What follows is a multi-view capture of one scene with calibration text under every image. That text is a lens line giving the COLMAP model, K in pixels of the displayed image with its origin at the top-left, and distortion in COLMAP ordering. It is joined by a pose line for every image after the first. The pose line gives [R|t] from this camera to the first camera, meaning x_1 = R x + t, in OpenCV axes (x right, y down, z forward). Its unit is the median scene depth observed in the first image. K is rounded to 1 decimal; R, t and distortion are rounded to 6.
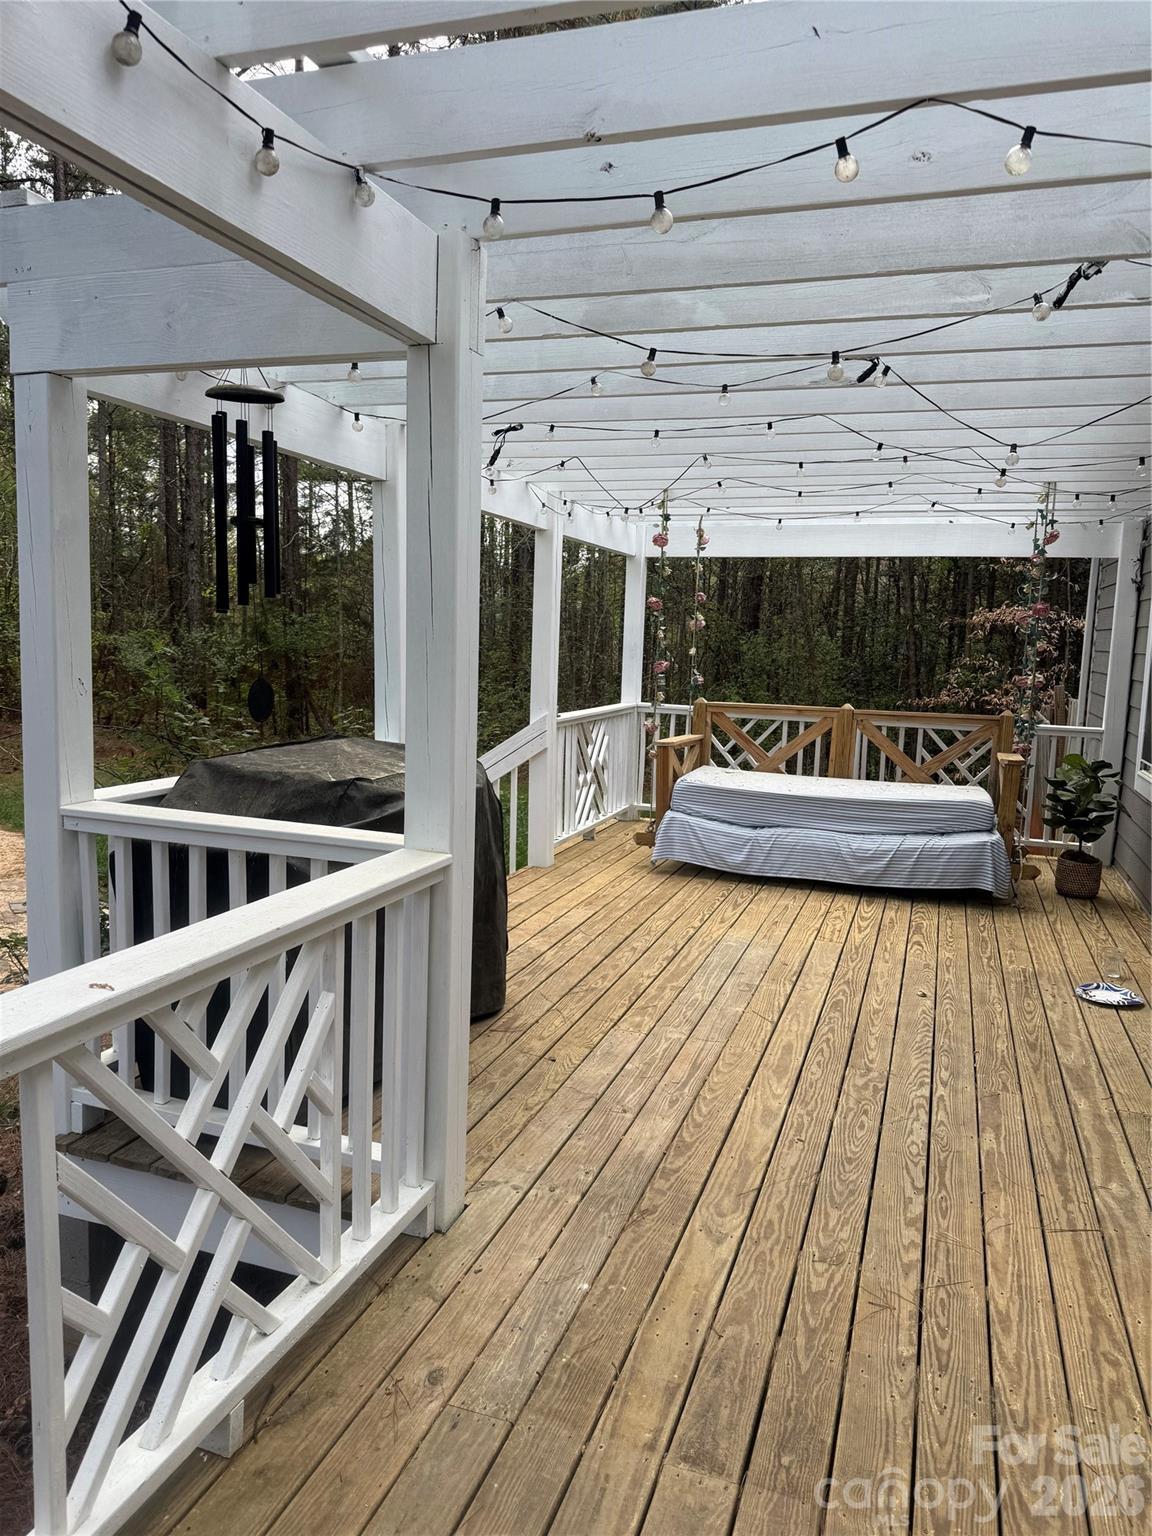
lens RADIAL K [[1087.3, 0, 576.0], [0, 1087.3, 768.0], [0, 0, 1]] dist [0.005881, -0.016868]
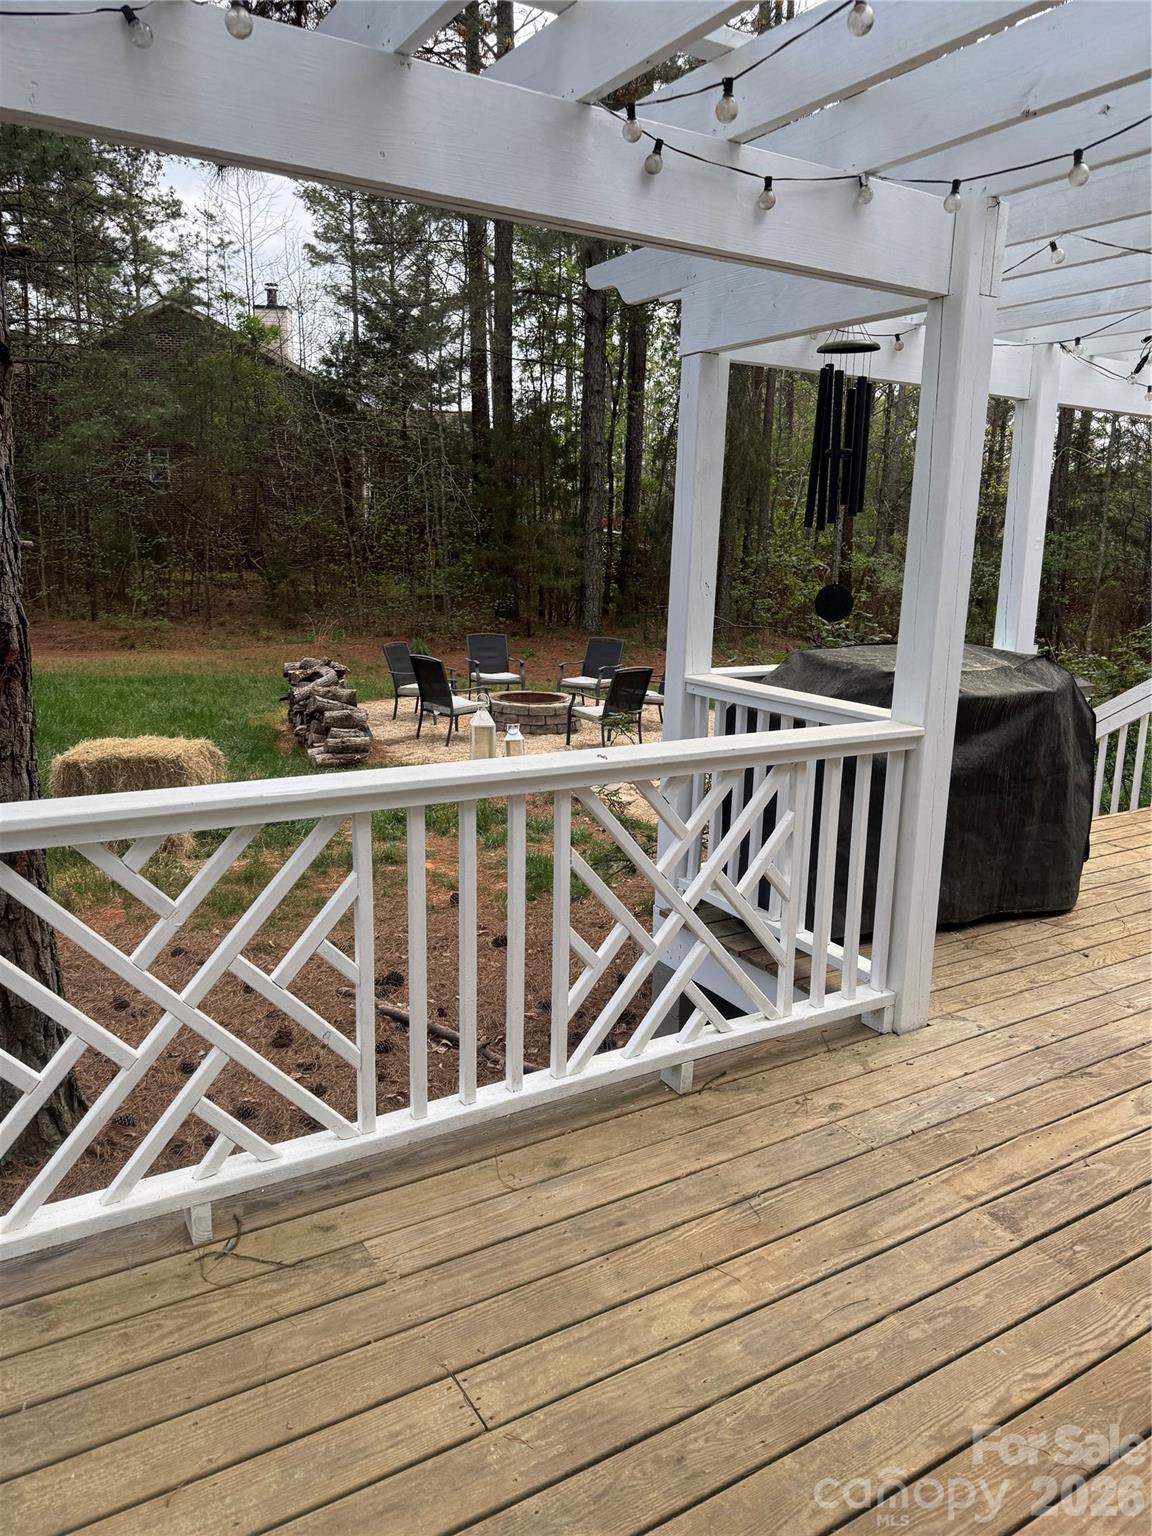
lens RADIAL K [[1058.9, 0, 554.2], [0, 1058.9, 779.0], [0, 0, 1]] dist [0.059358, -0.076639]
pose [[0.761073, 0.127647, -0.635983, 0.348777], [-0.076662, 0.991276, 0.107217, 0.041926], [0.644120, -0.032845, 0.764219, -0.189821]]
